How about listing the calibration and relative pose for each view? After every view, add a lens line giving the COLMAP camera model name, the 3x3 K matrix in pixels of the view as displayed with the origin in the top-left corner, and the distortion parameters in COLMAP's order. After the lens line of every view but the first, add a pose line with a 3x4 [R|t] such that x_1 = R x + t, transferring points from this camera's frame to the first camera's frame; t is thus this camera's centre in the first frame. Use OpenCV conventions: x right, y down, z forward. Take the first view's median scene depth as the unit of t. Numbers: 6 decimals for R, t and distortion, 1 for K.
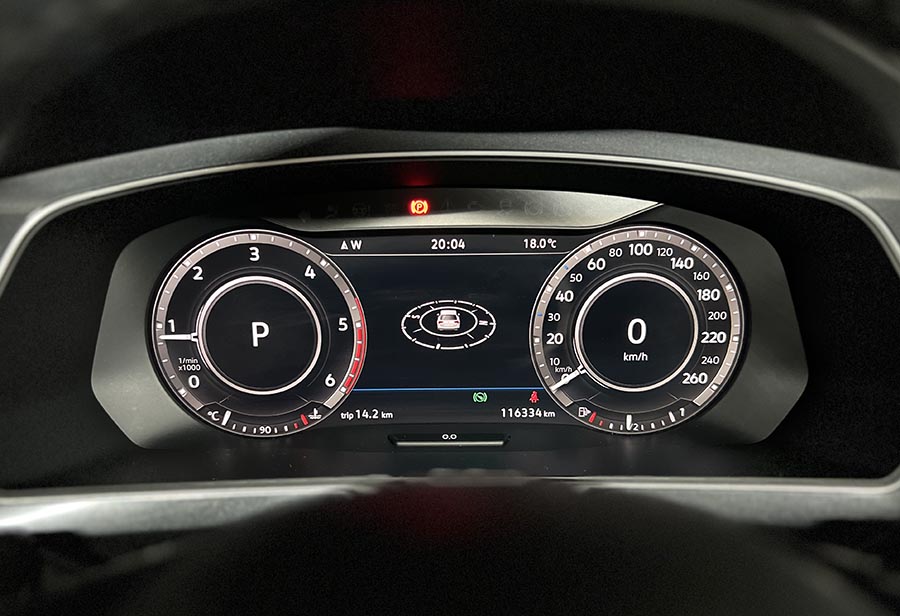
lens RADIAL K [[776.2, 0, 474.2], [0, 776.2, 307.5], [0, 0, 1]] dist [0.059349, 0.004153]
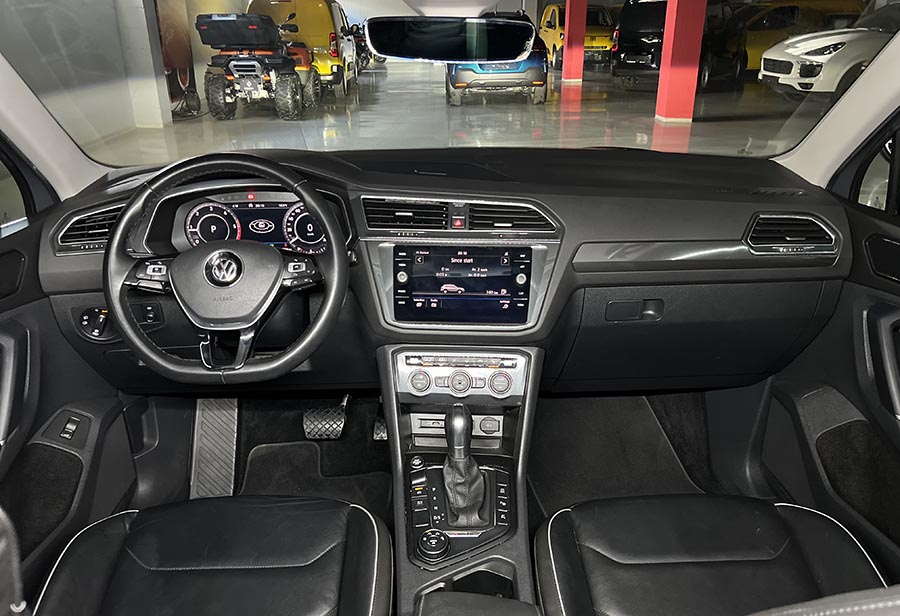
lens RADIAL K [[641.7, 0, 451.8], [0, 641.7, 298.0], [0, 0, 1]] dist [0.039887, -0.042793]
pose [[0.998456, -0.016408, 0.053071, 0.760245], [0.013375, 0.998284, 0.057017, 0.214885], [-0.053915, -0.056219, 0.996962, -2.369839]]
